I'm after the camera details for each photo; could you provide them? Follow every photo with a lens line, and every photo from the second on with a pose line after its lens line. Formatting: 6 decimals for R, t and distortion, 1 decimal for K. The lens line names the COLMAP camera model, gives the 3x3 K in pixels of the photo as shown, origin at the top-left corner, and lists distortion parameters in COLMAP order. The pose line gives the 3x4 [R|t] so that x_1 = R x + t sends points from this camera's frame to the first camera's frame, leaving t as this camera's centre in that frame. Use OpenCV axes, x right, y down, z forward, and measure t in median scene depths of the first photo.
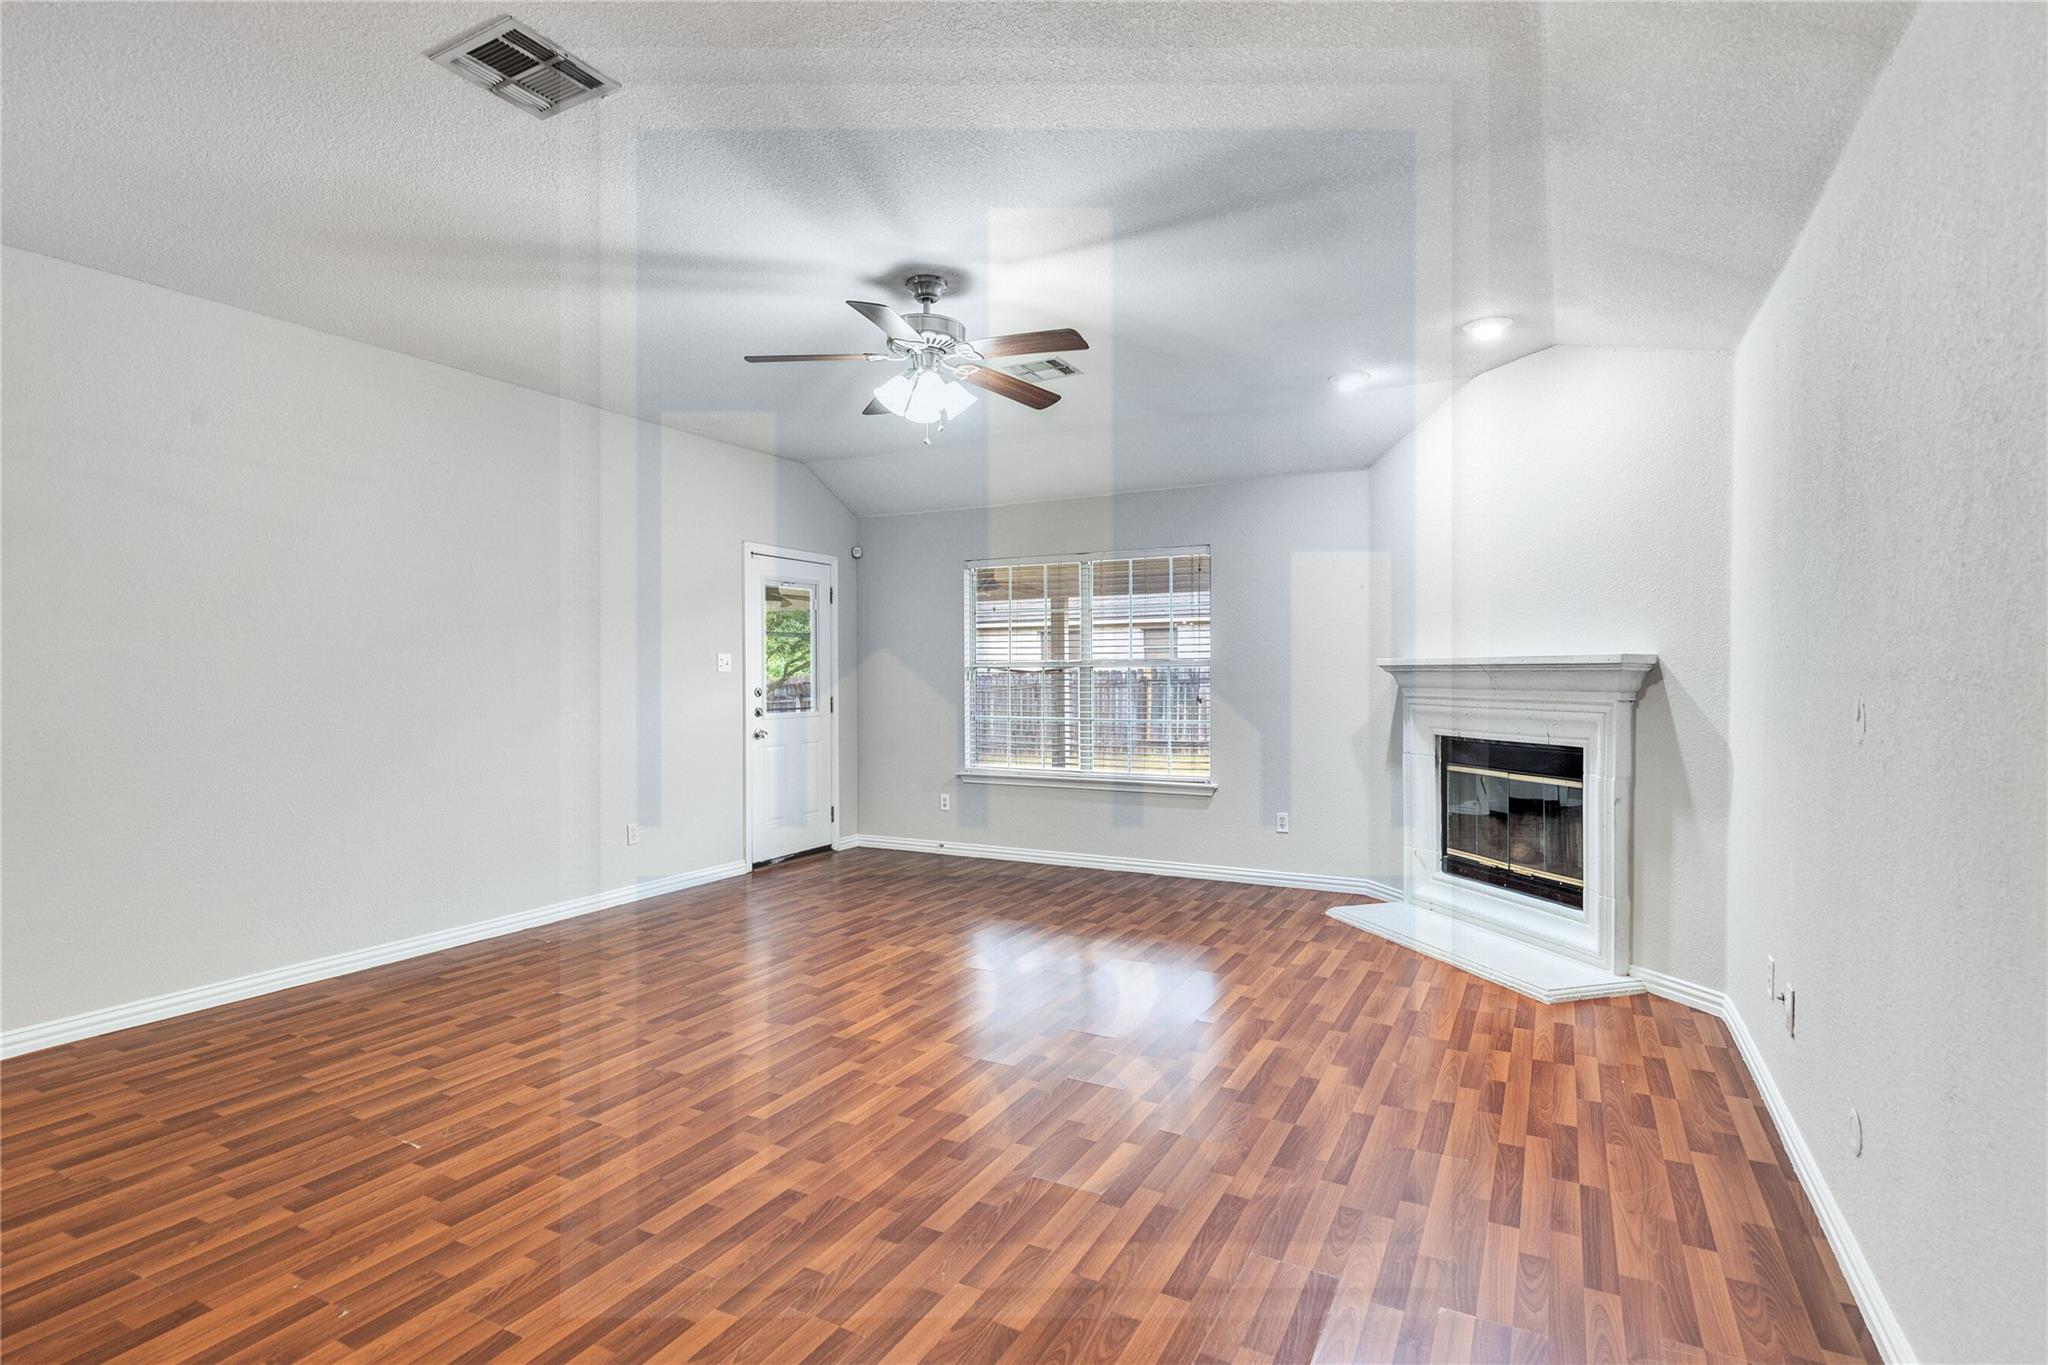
lens RADIAL K [[1009.1, 0, 1019.5], [0, 1009.1, 681.2], [0, 0, 1]] dist [0.020469, -0.000332]
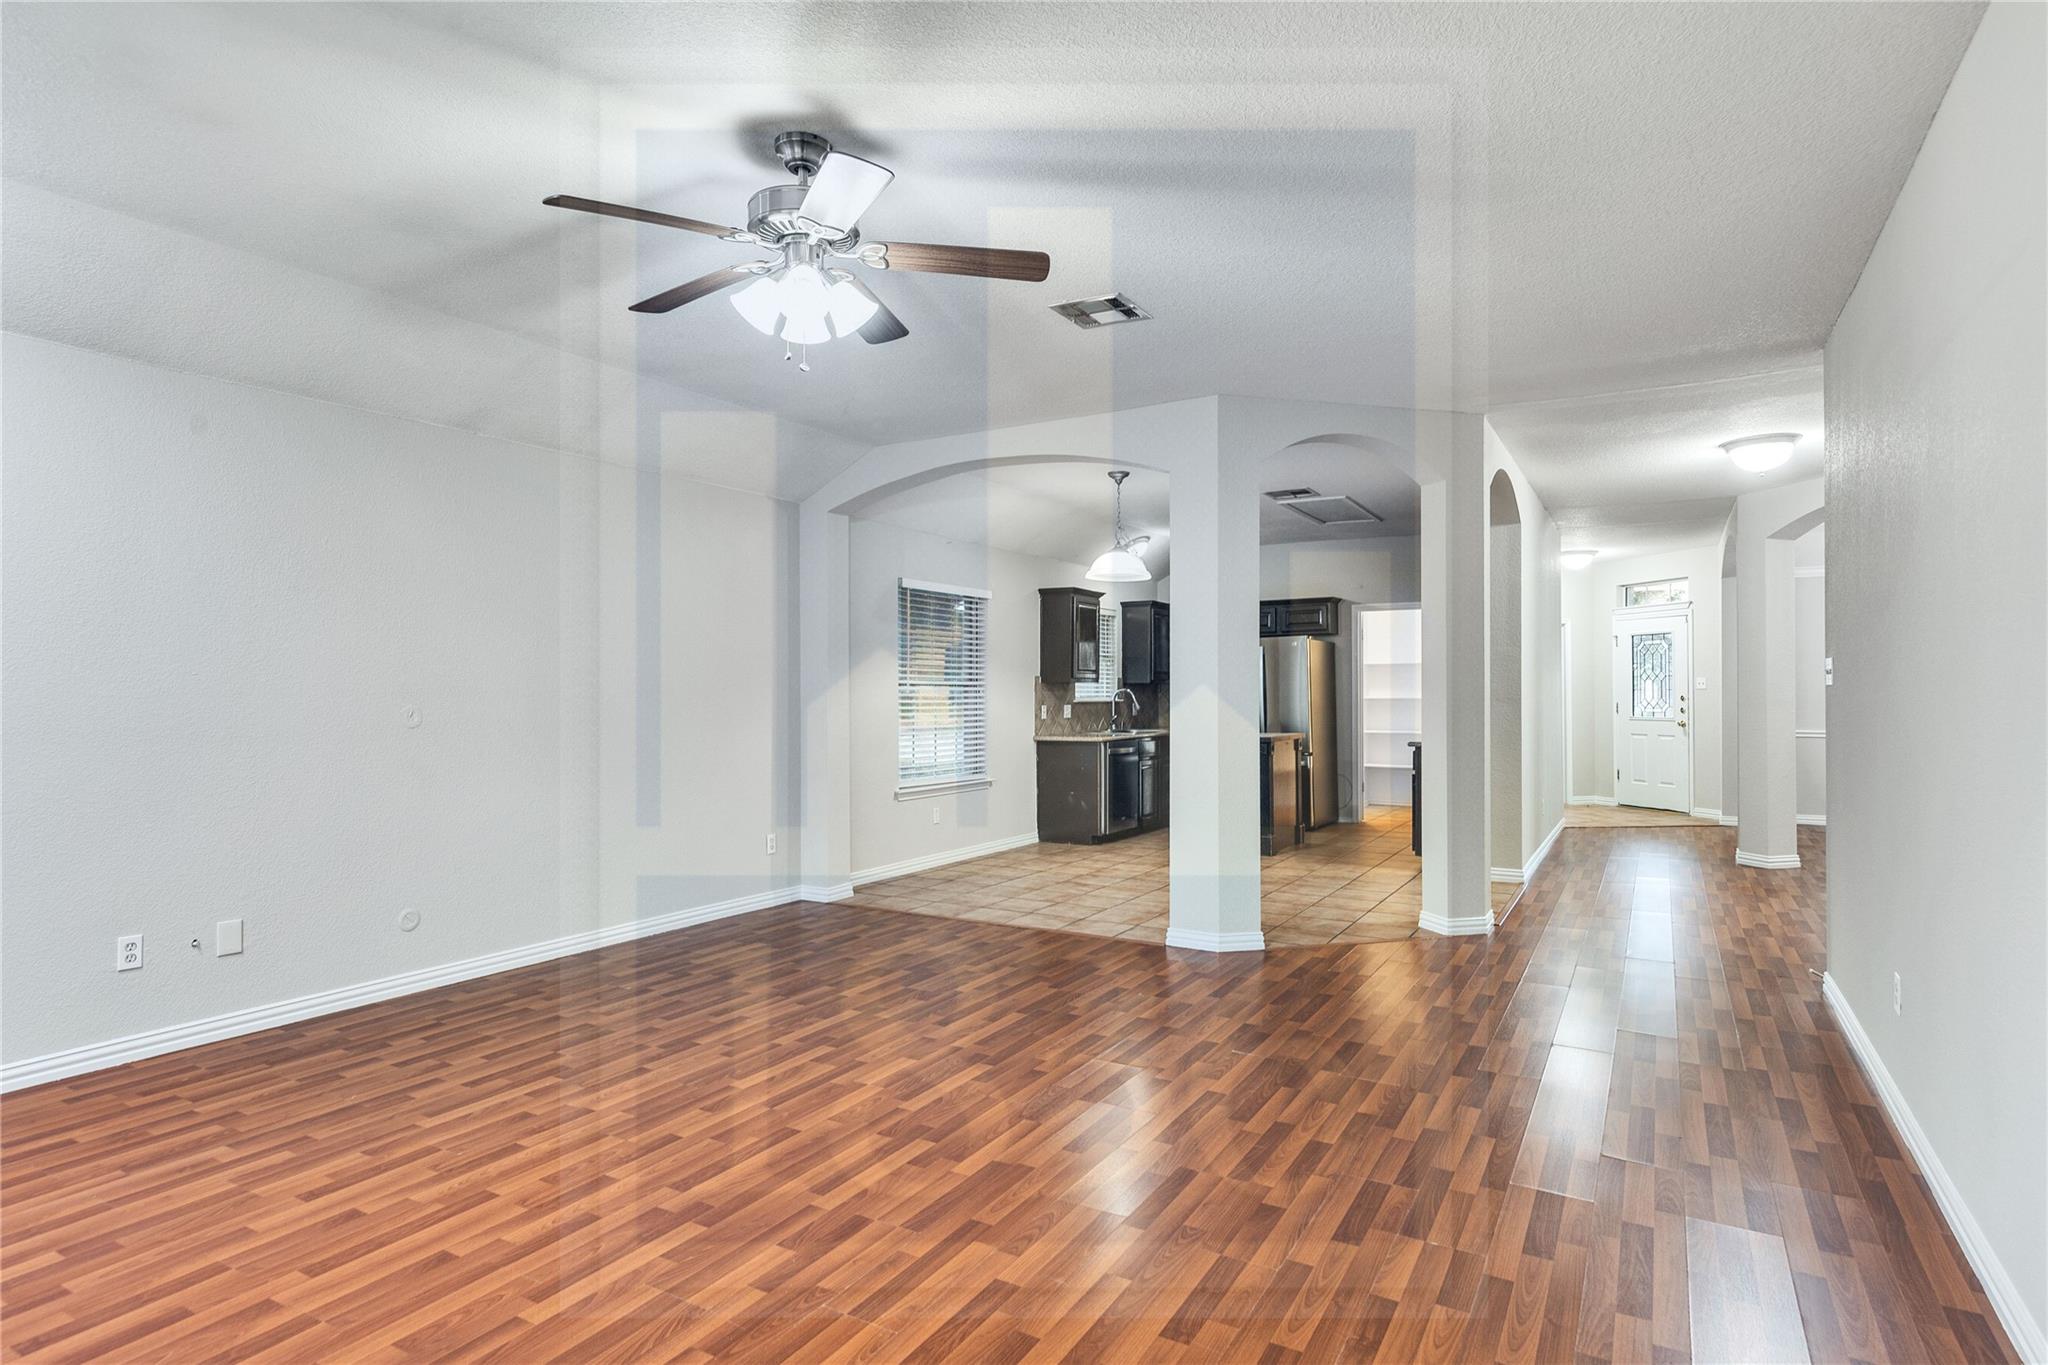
lens RADIAL K [[1092.8, 0, 1018.0], [0, 1092.8, 688.4], [0, 0, 1]] dist [0.004916, 0.001966]
pose [[-0.999317, 0.005555, 0.036529, -0.227558], [0.005748, 0.999970, 0.005172, -0.011962], [-0.036499, 0.005379, -0.999319, 1.498421]]
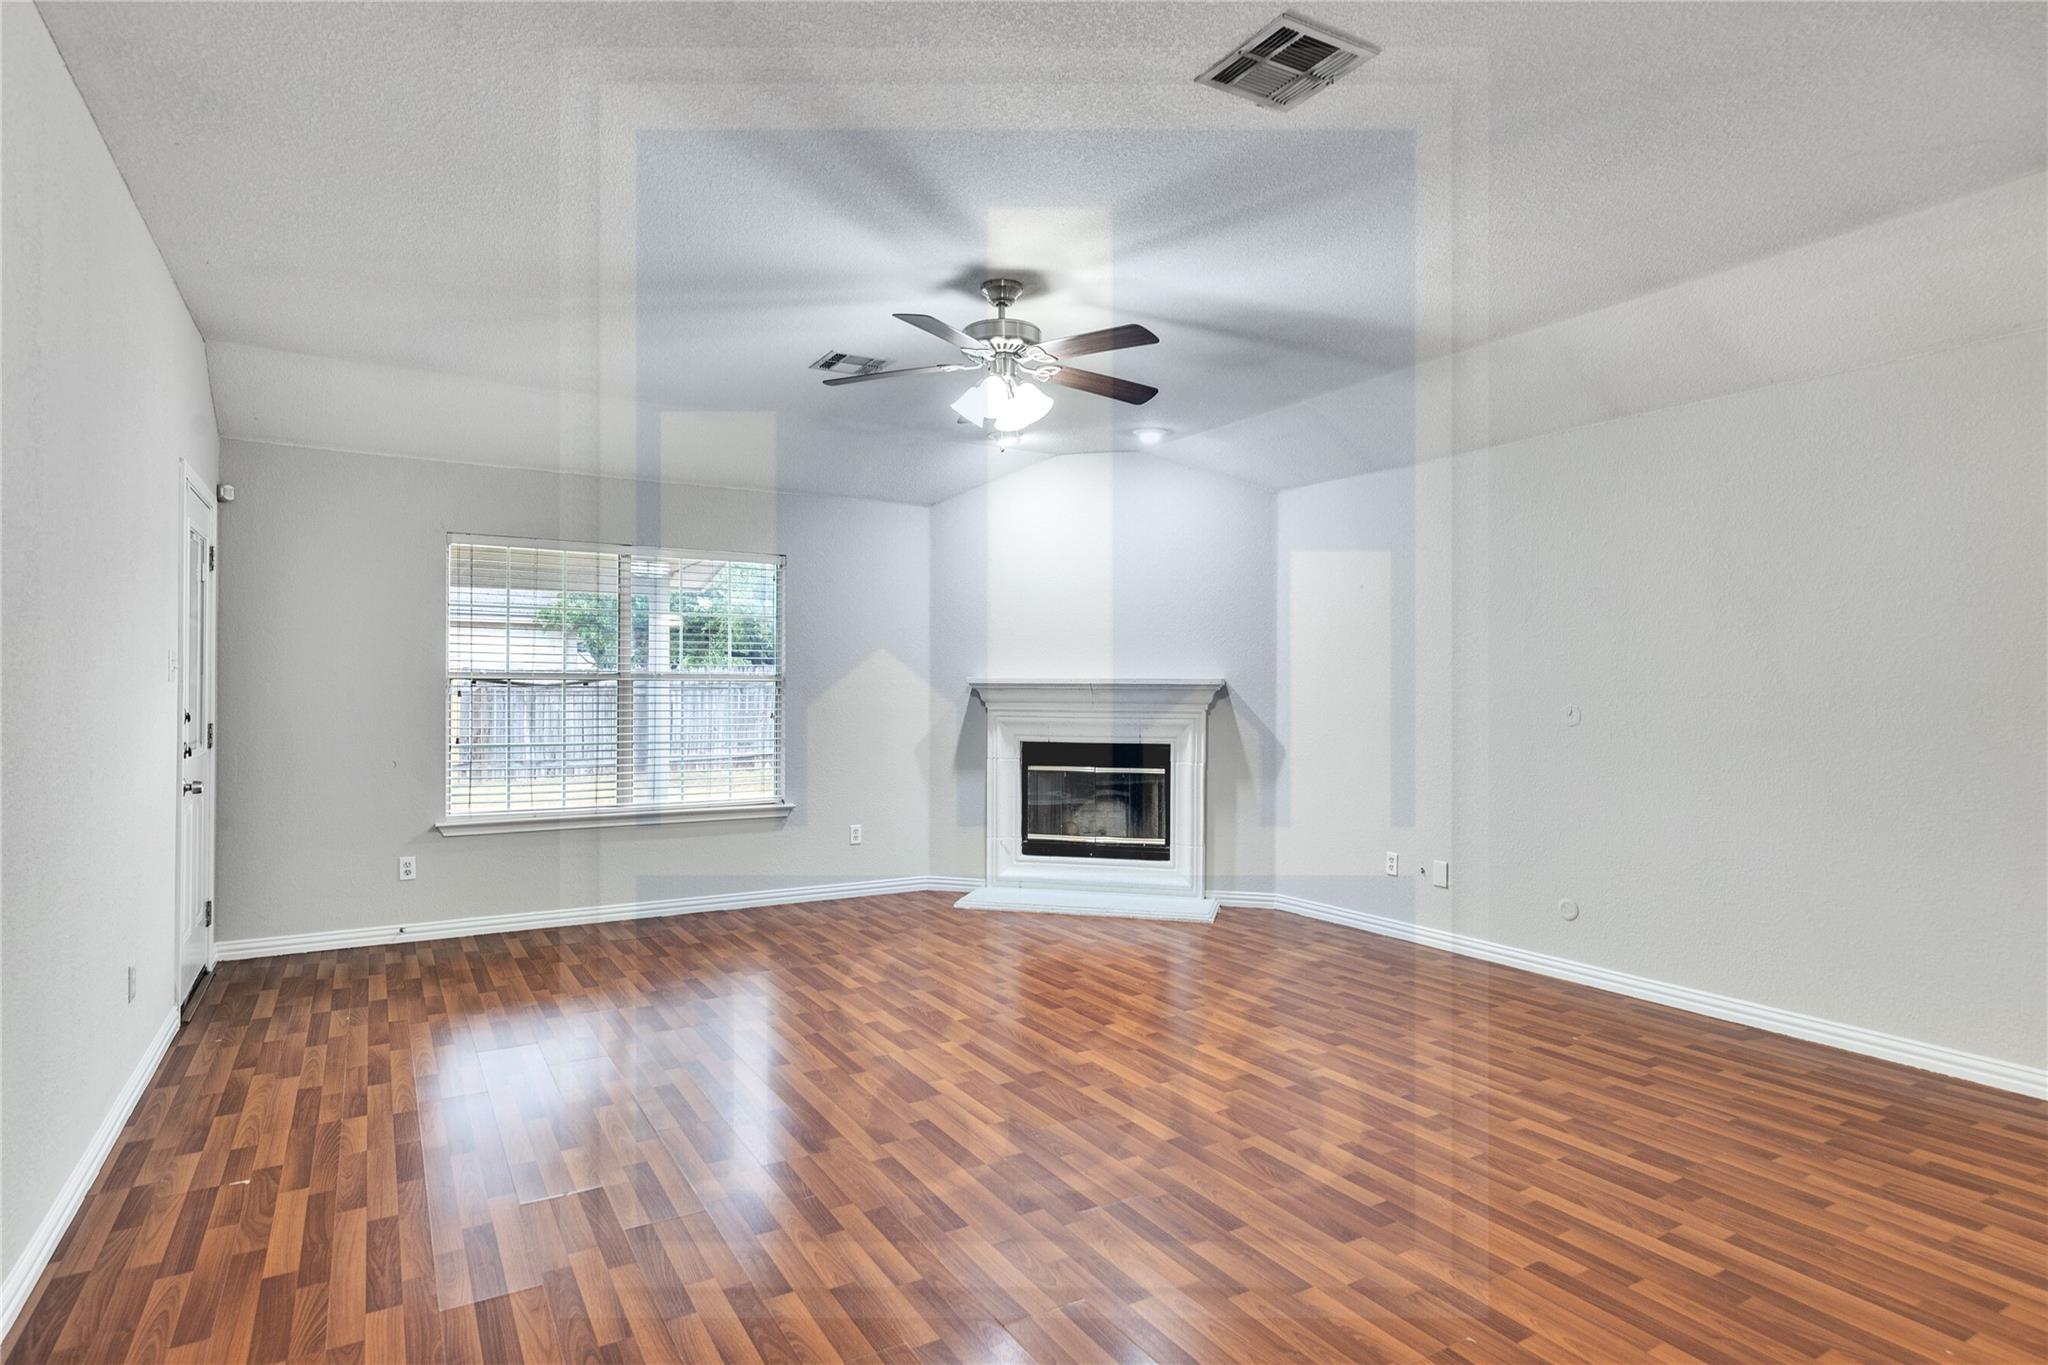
lens RADIAL K [[1092.8, 0, 1015.0], [0, 1092.8, 685.6], [0, 0, 1]] dist [0.004916, 0.001966]
pose [[0.520899, 0.008439, 0.853576, -0.823834], [0.000210, 0.999950, -0.010014, -0.000396], [-0.853618, 0.005396, 0.520872, 0.378222]]
